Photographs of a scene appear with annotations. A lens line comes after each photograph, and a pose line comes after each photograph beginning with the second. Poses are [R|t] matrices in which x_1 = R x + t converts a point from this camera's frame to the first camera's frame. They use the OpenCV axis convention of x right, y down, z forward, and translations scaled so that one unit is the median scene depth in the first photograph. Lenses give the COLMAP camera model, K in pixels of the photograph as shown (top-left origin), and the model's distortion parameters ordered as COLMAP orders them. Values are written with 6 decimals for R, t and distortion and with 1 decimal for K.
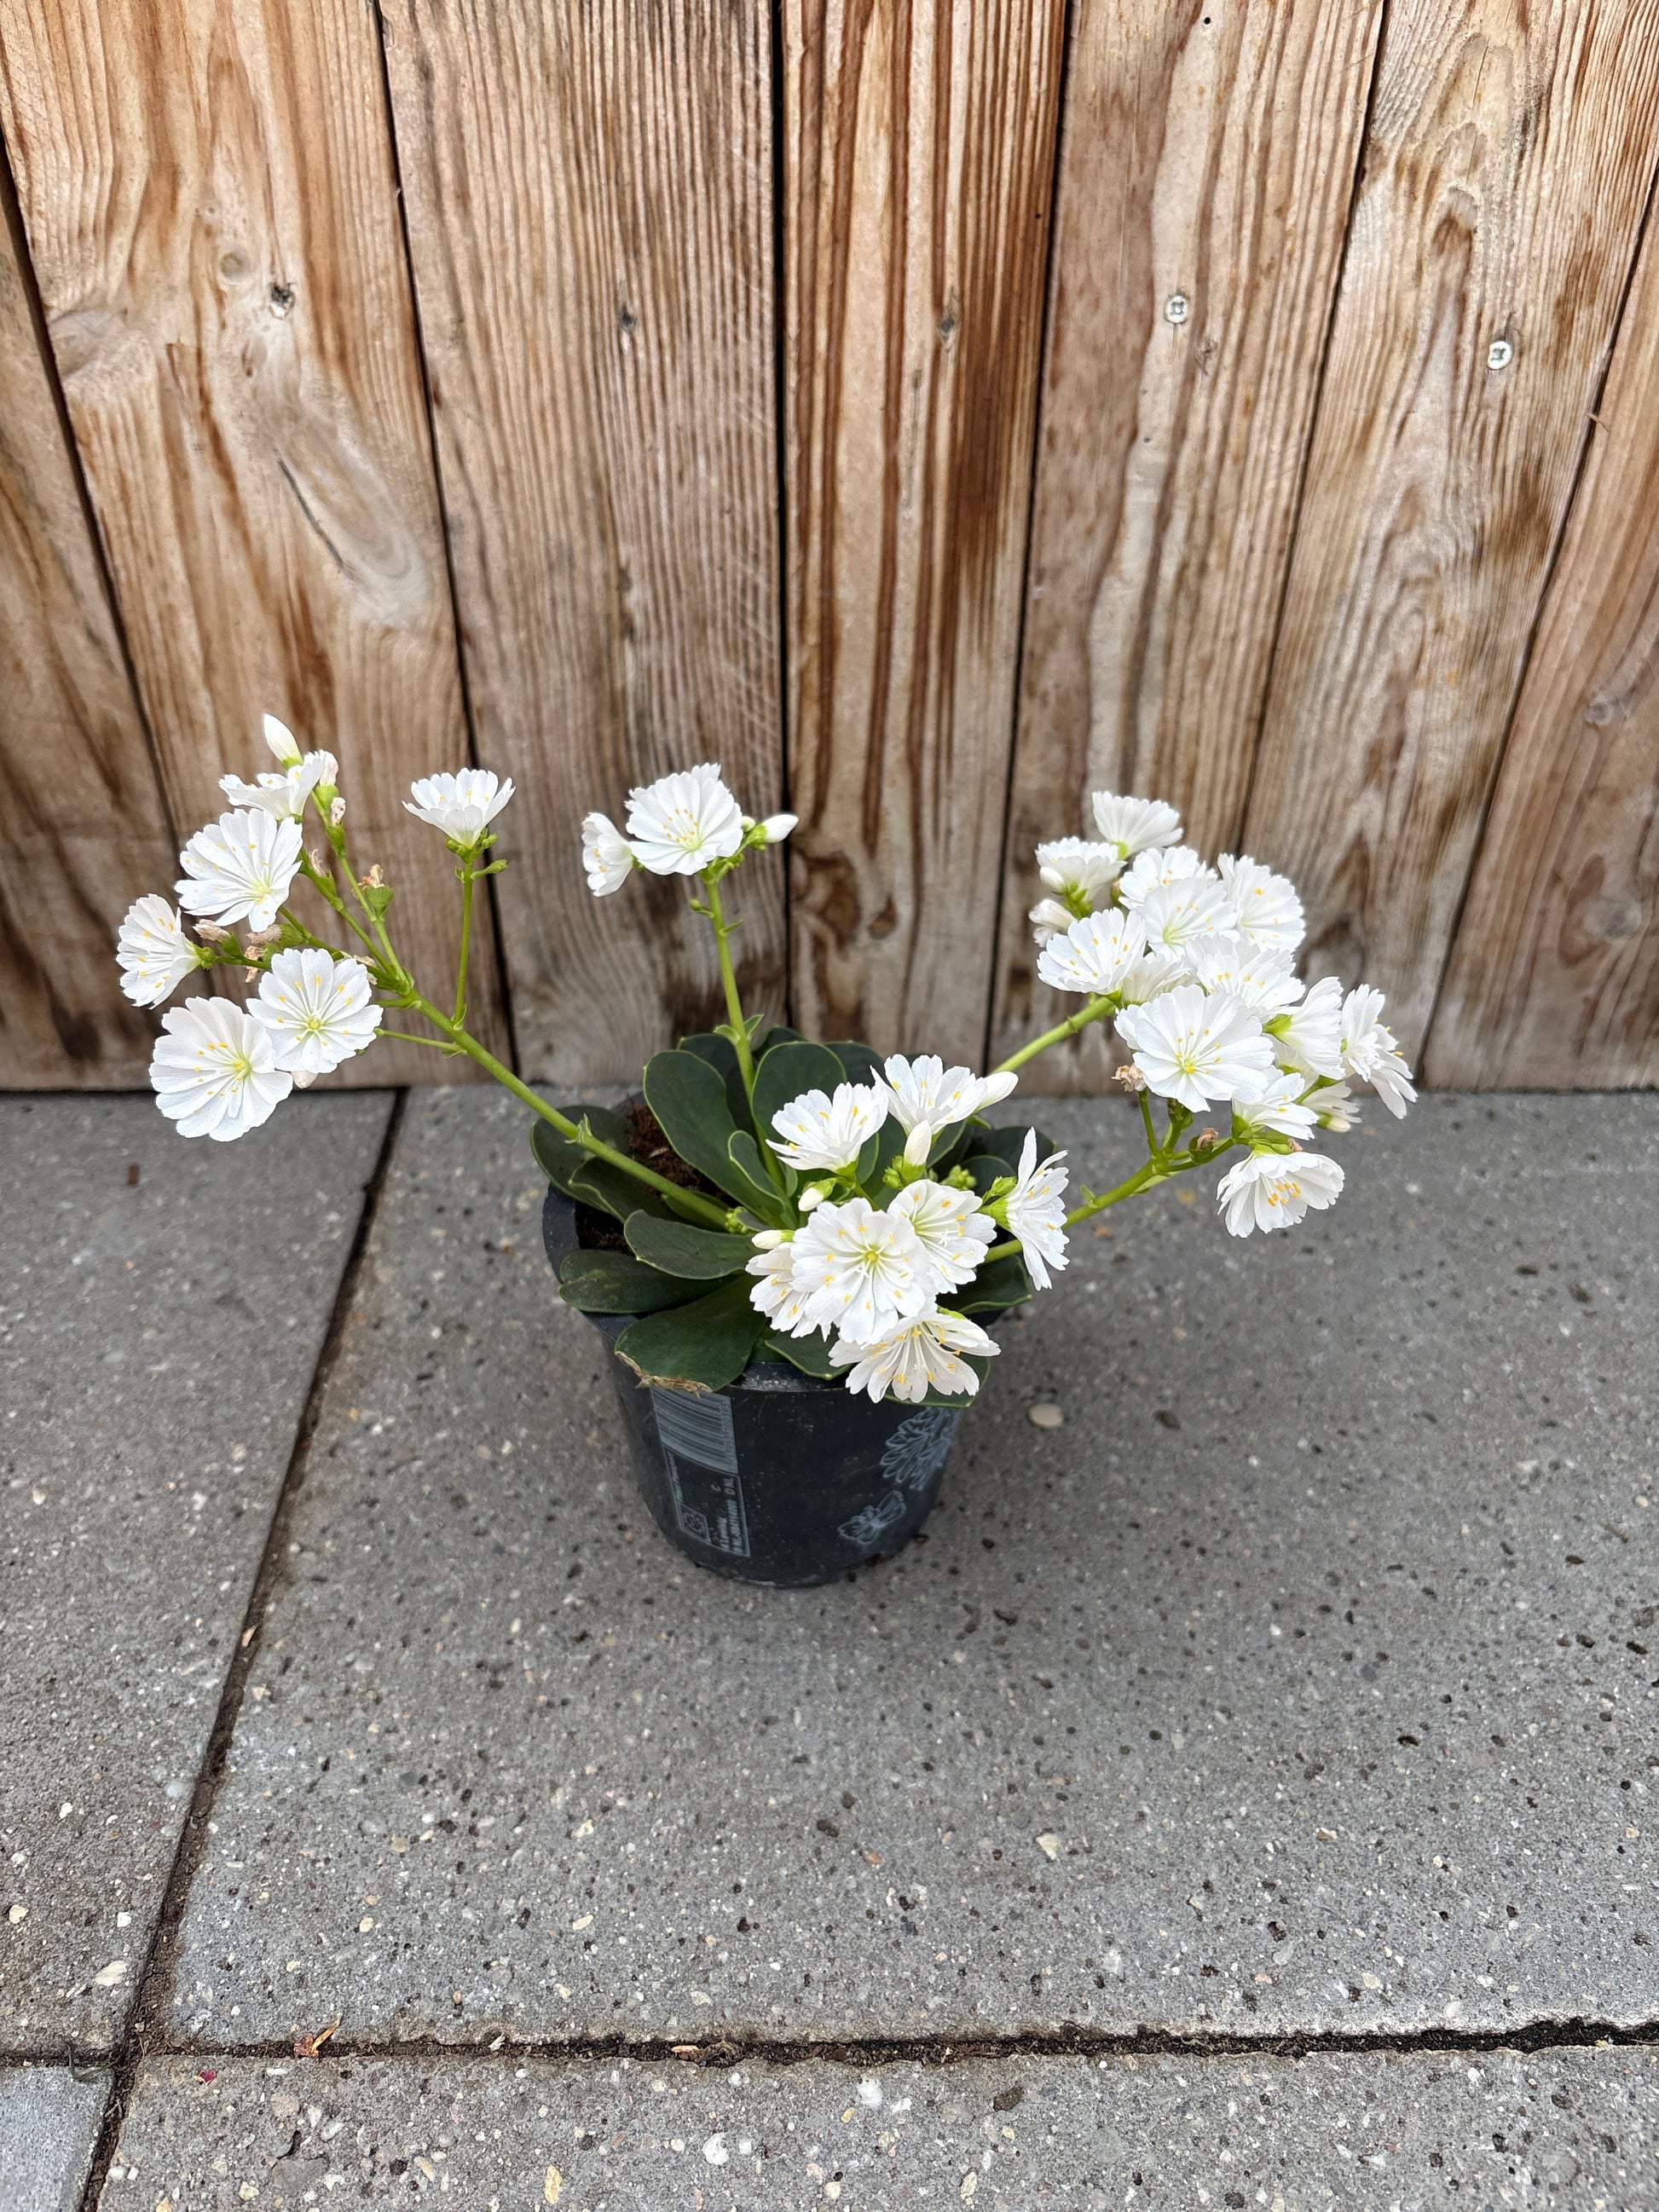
lens RADIAL K [[1742.6, 0, 831.4], [0, 1742.6, 1114.8], [0, 0, 1]] dist [0.012375, -0.033516]
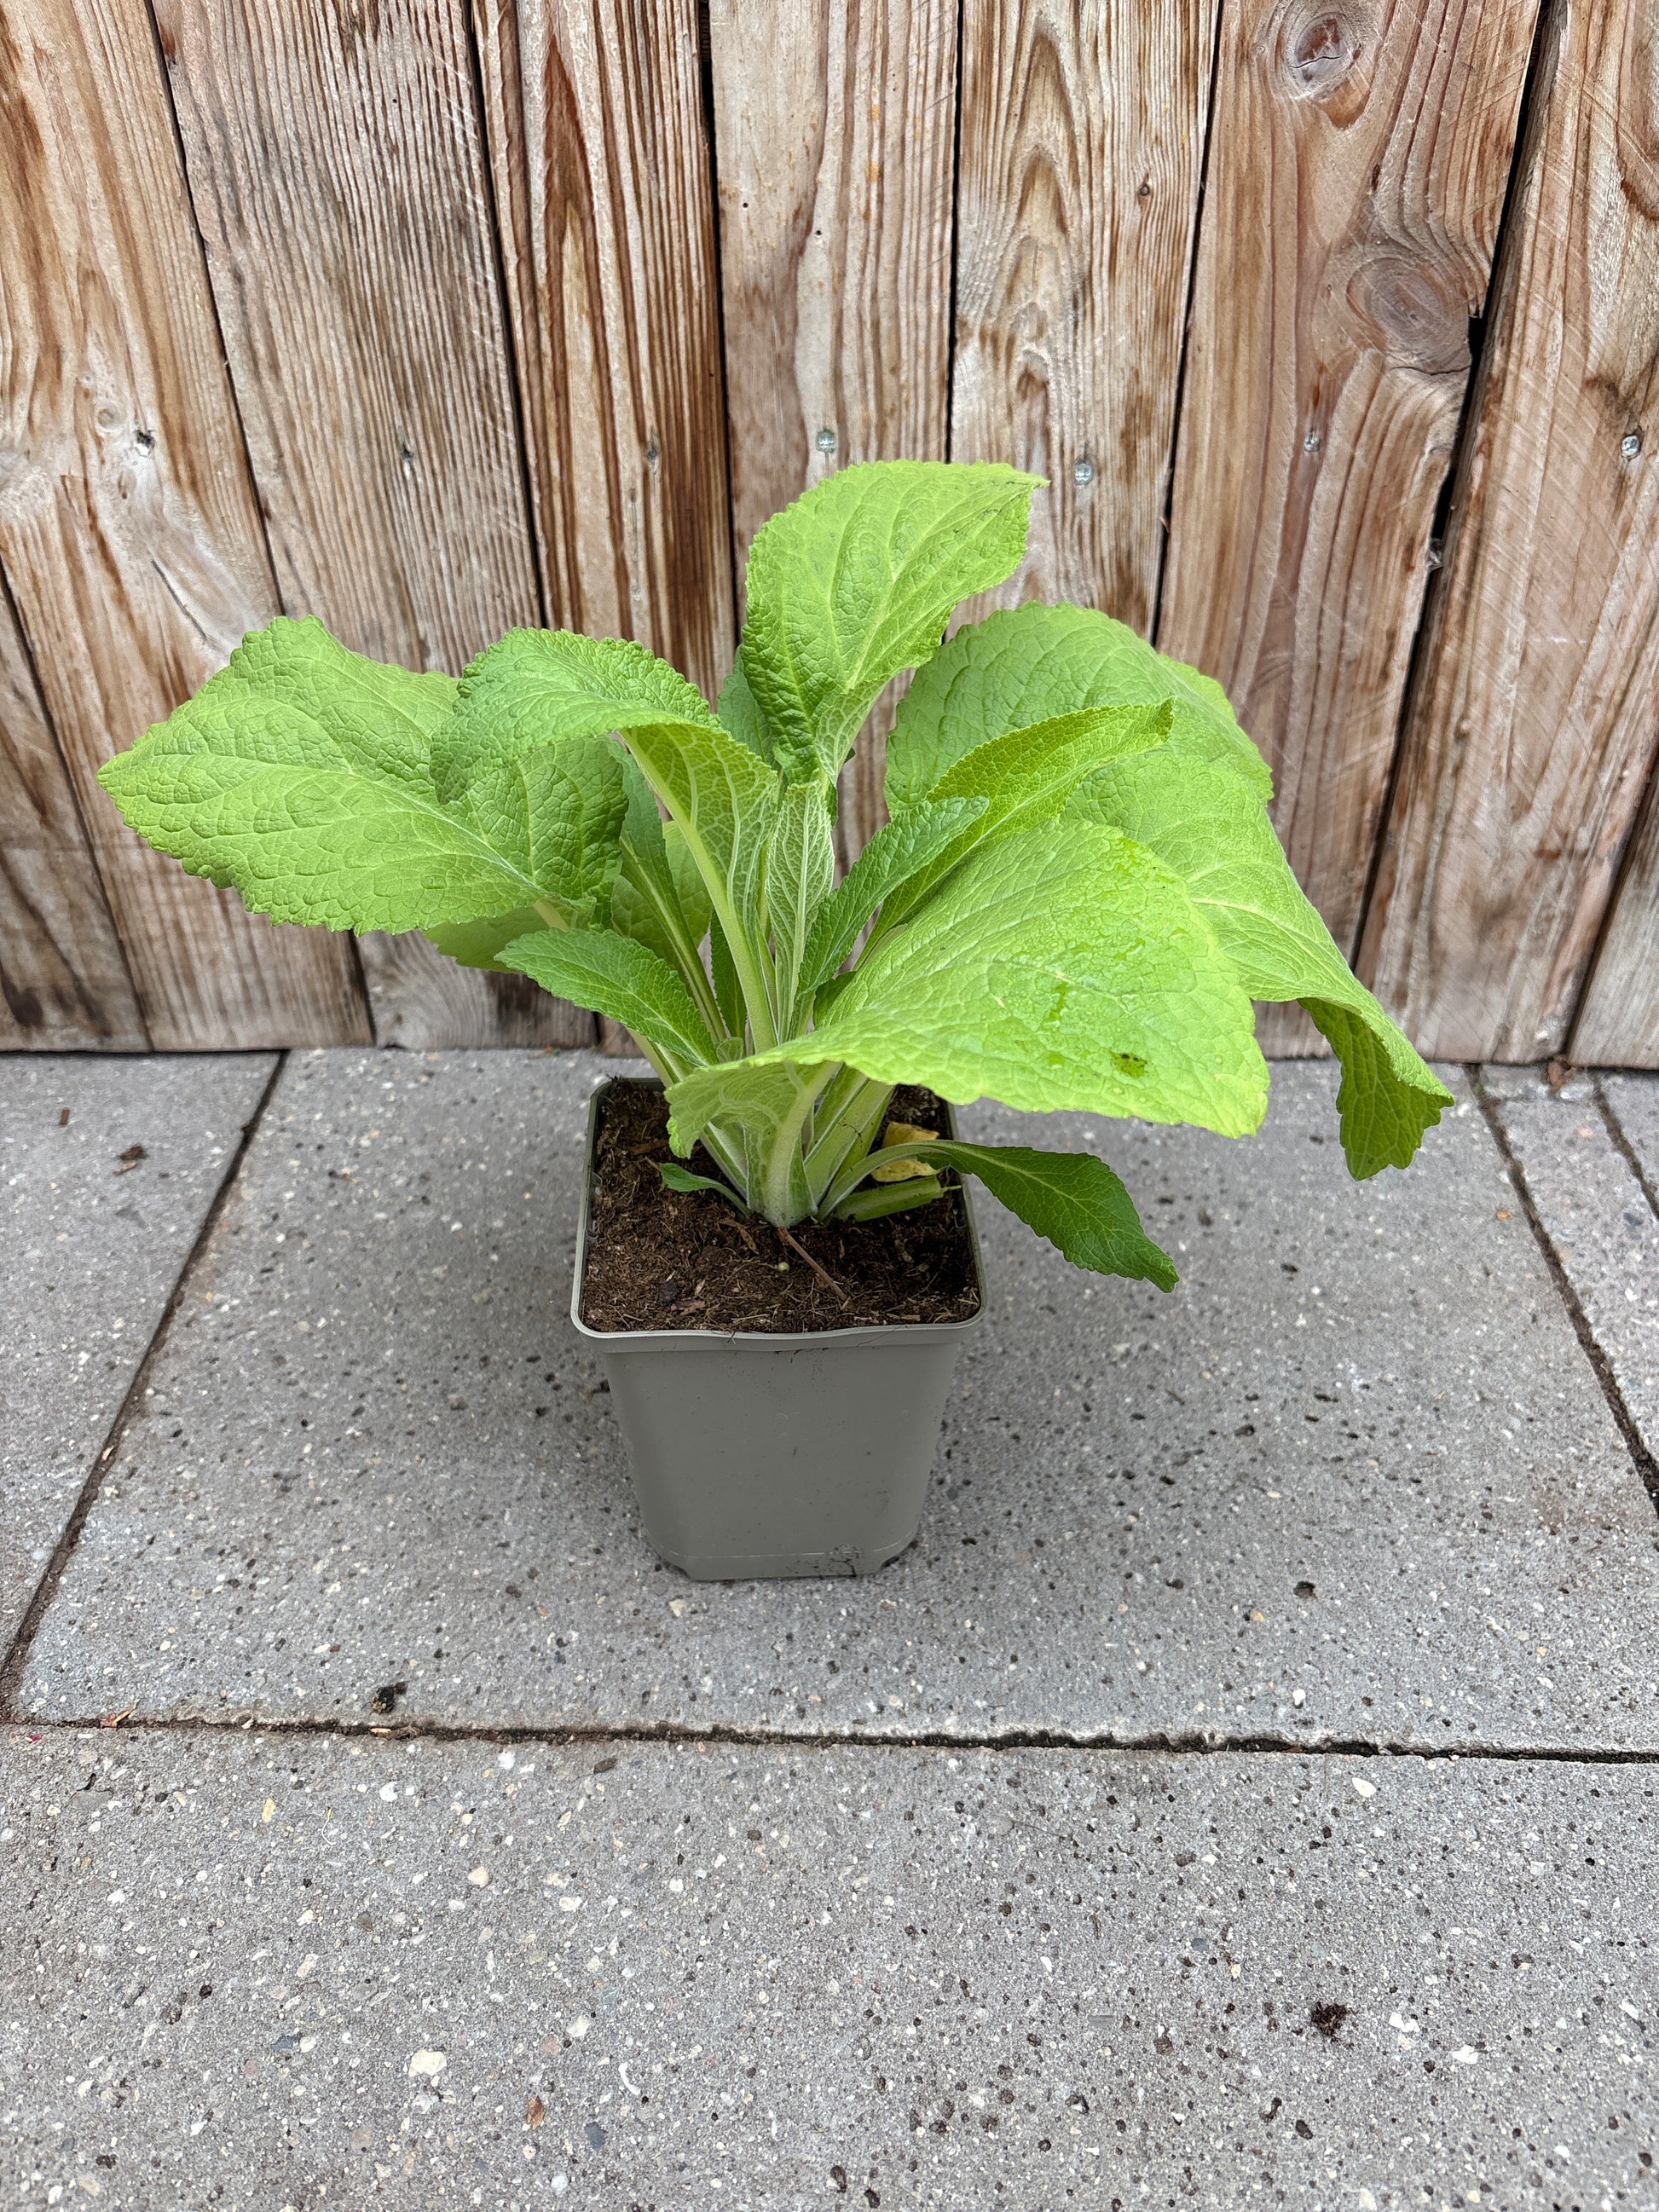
lens RADIAL K [[1750.0, 0, 829.5], [0, 1750.0, 1106.0], [0, 0, 1]] dist [-0.006094, 0.022781]
pose [[0.998944, 0.006689, -0.045453, 0.274605], [-0.006909, 0.999965, -0.004686, 0.038054], [0.045420, 0.004995, 0.998955, -0.306540]]
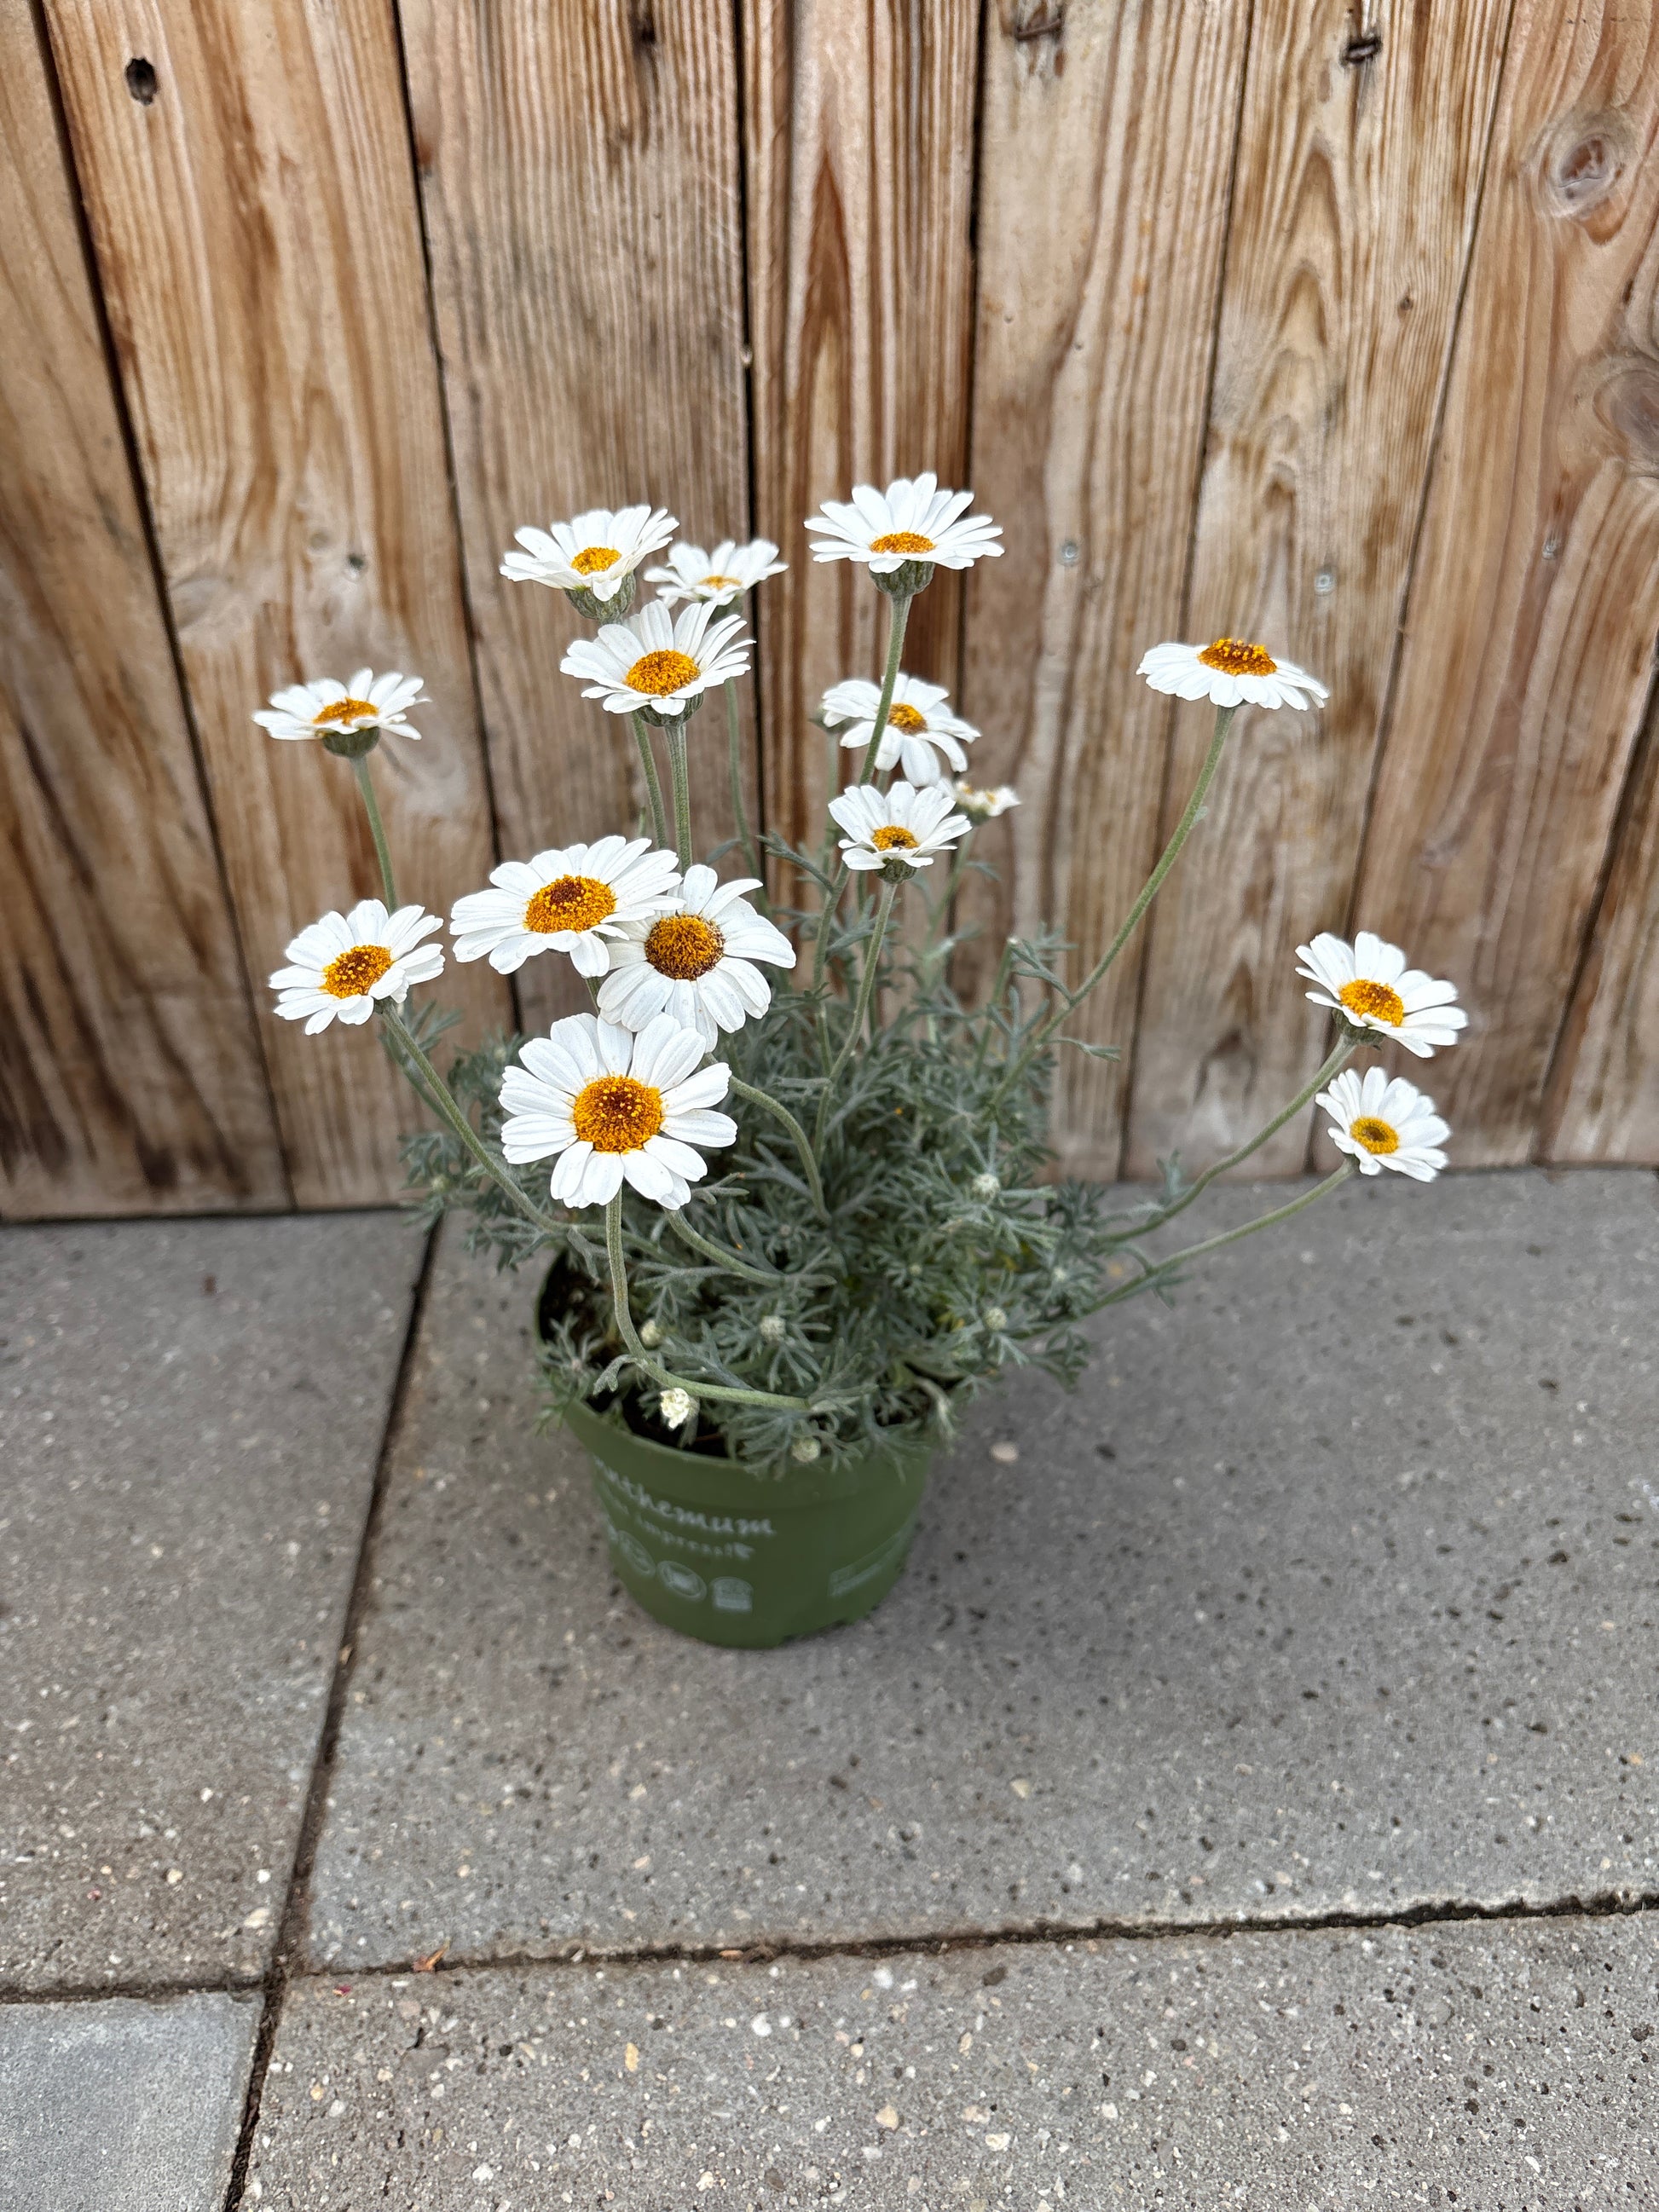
lens RADIAL K [[1756.9, 0, 834.0], [0, 1756.9, 1103.6], [0, 0, 1]] dist [0.000157, 0.002019]
pose [[0.998996, -0.033265, 0.030015, -0.024040], [0.035722, 0.995703, -0.085431, 0.038768], [-0.027045, 0.086418, 0.995892, -0.241419]]
